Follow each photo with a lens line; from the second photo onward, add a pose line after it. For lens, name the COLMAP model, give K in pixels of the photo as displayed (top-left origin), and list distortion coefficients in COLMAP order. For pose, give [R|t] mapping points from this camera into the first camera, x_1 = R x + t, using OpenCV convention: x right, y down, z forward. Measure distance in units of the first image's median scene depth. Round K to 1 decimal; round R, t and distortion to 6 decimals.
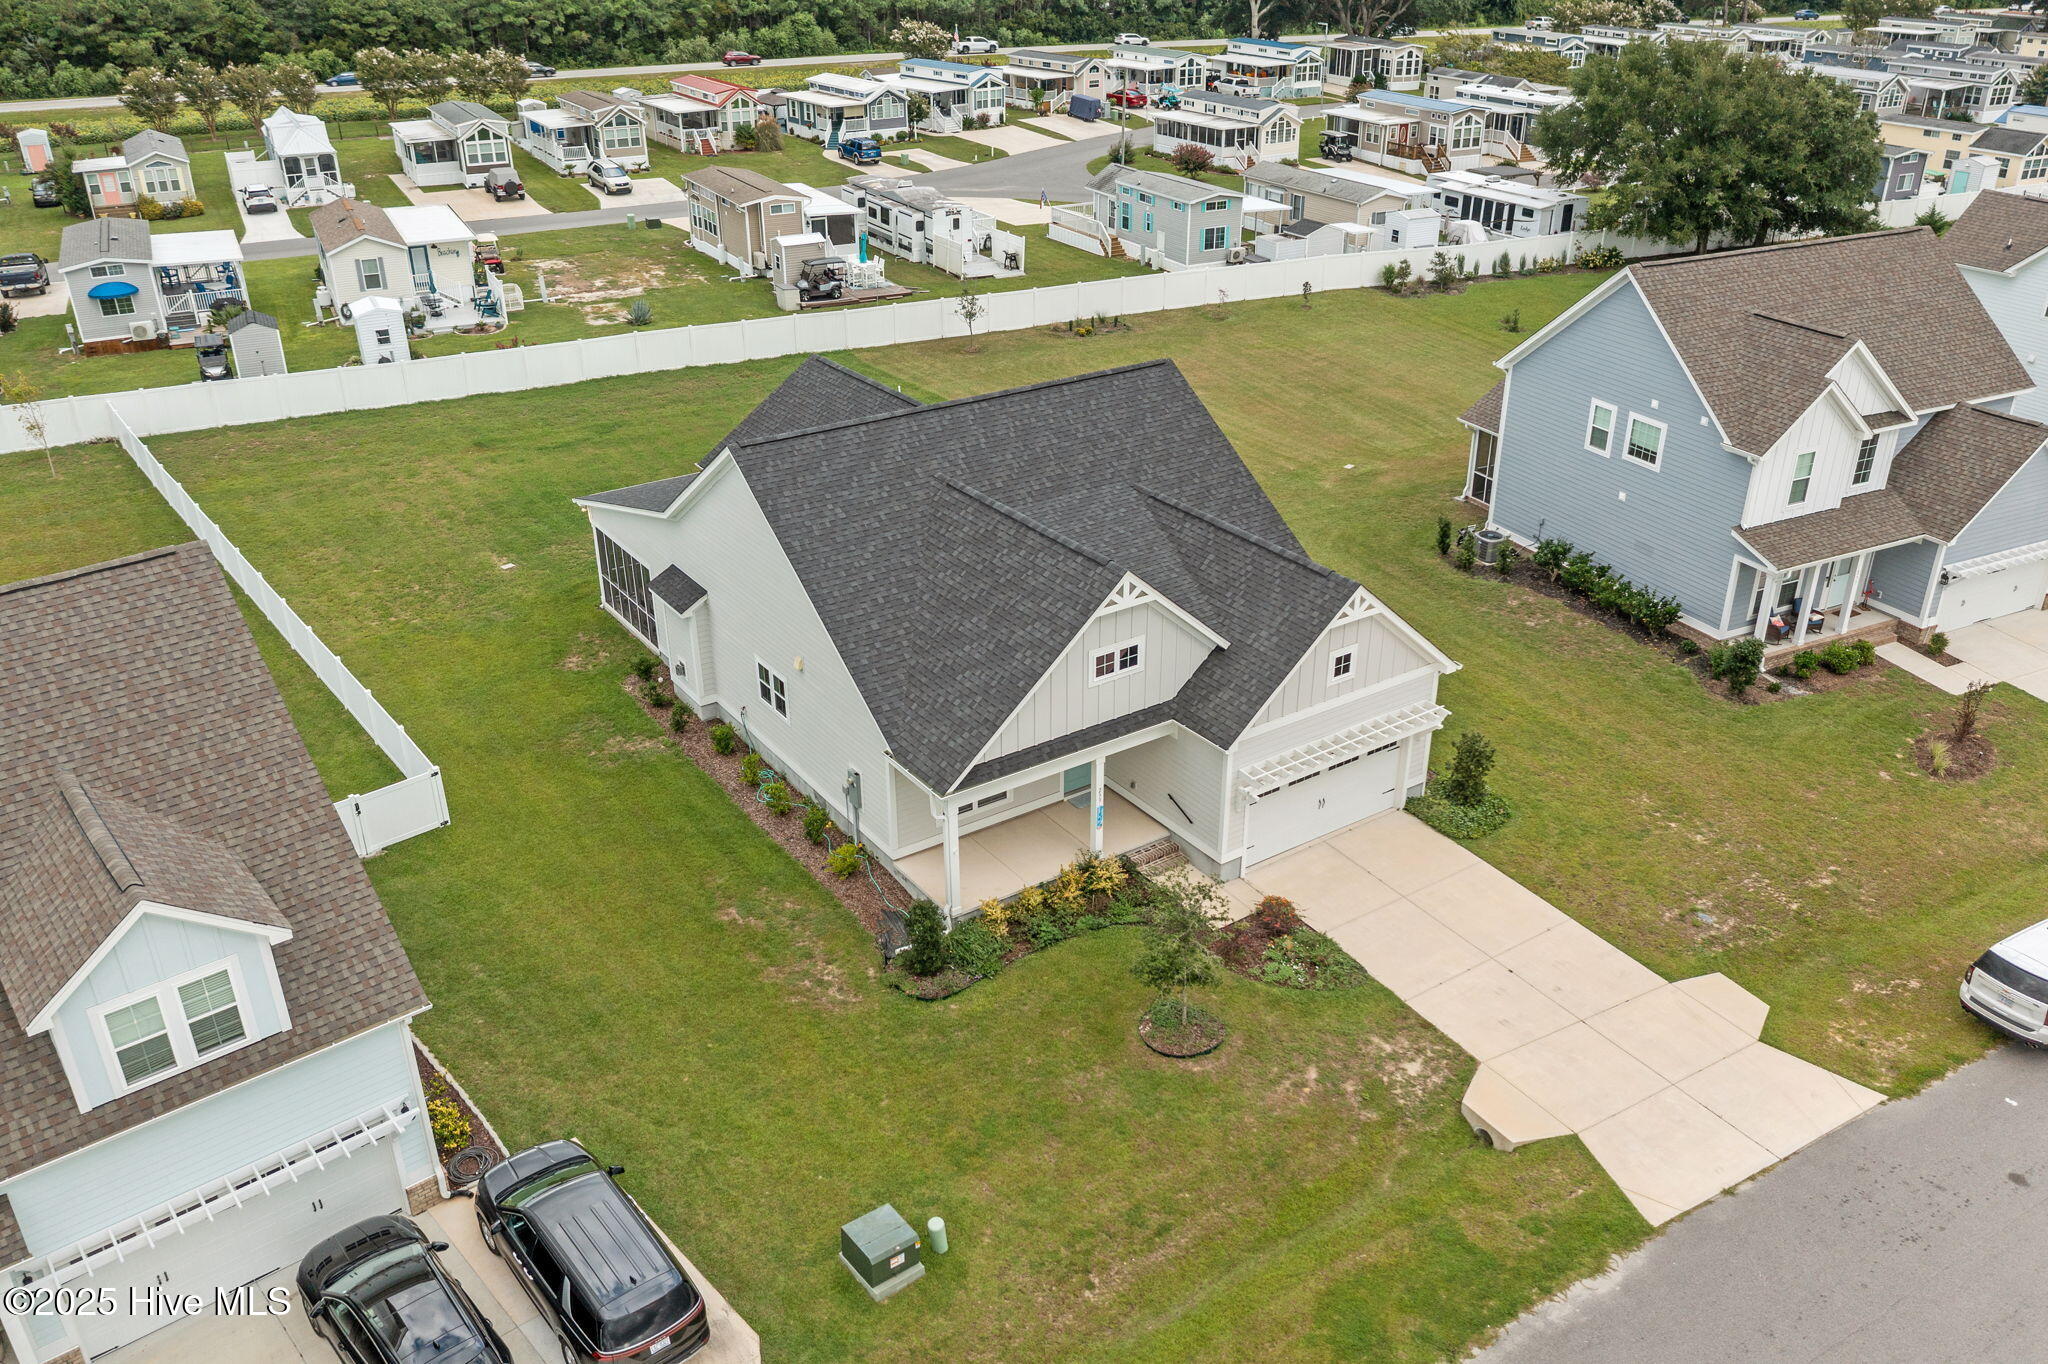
lens RADIAL K [[1616.1, 0, 1021.3], [0, 1616.1, 680.7], [0, 0, 1]] dist [-0.013997, 0.002922]
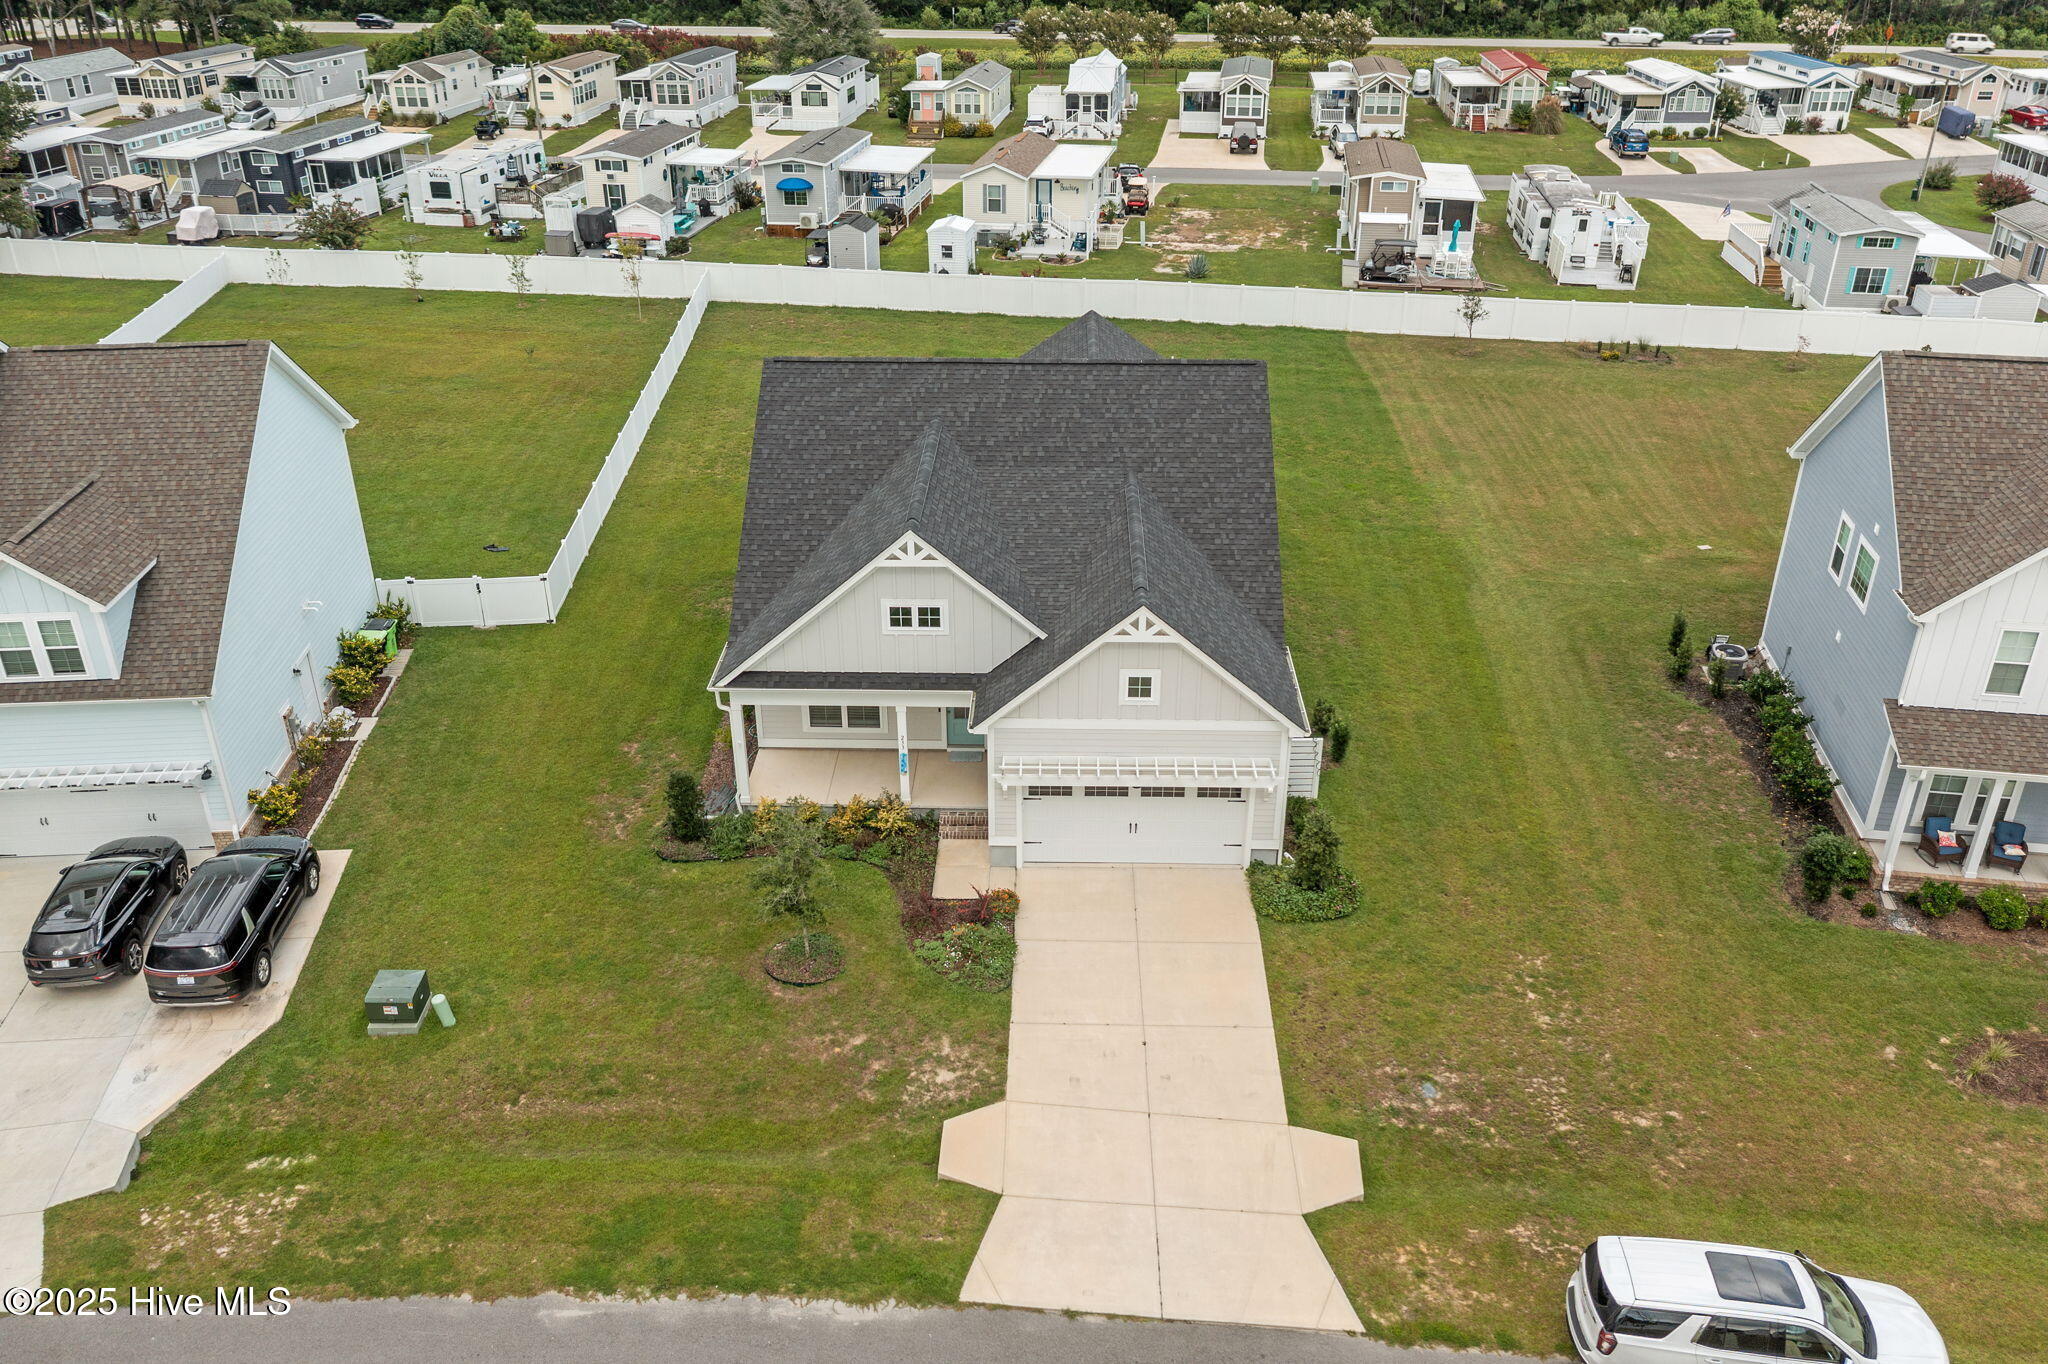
lens RADIAL K [[1616.1, 0, 1017.3], [0, 1616.1, 685.2], [0, 0, 1]] dist [-0.013997, 0.002922]
pose [[0.811284, 0.273248, -0.516870, 0.268751], [-0.262696, 0.960164, 0.095268, -0.035104], [0.522312, 0.058491, 0.850746, 0.063637]]
